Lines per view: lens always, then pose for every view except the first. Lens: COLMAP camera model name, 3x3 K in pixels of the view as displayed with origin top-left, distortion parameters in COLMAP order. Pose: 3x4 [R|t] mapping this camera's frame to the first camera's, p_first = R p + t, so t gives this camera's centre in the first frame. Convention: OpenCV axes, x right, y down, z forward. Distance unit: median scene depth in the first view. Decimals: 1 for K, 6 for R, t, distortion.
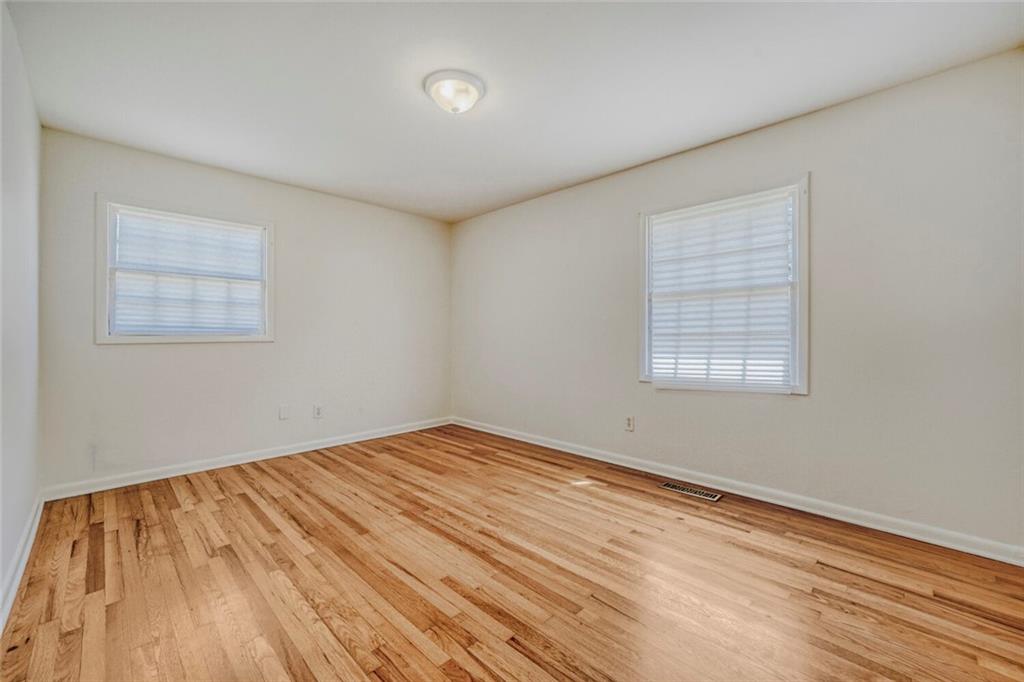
lens RADIAL K [[417.9, 0, 512.9], [0, 417.9, 343.7], [0, 0, 1]] dist [-0.001429, 0.000003]
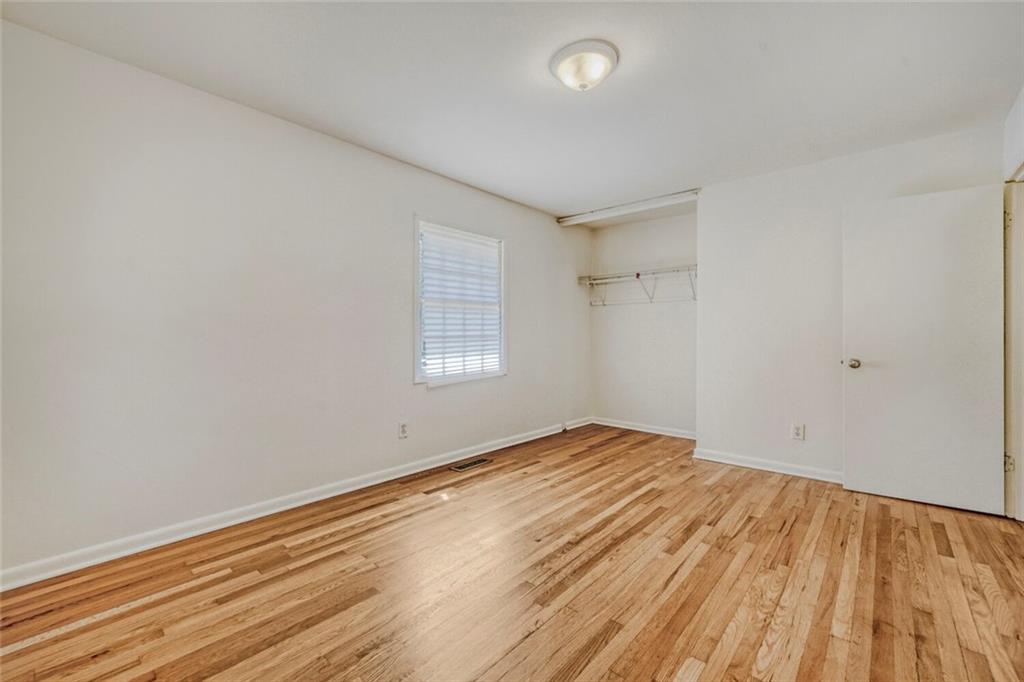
lens RADIAL K [[417.9, 0, 512.9], [0, 417.9, 343.7], [0, 0, 1]] dist [-0.001429, 0.000003]
pose [[-0.052253, -0.015903, 0.998507, -0.845627], [0.017449, 0.999706, 0.016835, -0.022553], [-0.998481, 0.018303, -0.051960, 0.982670]]
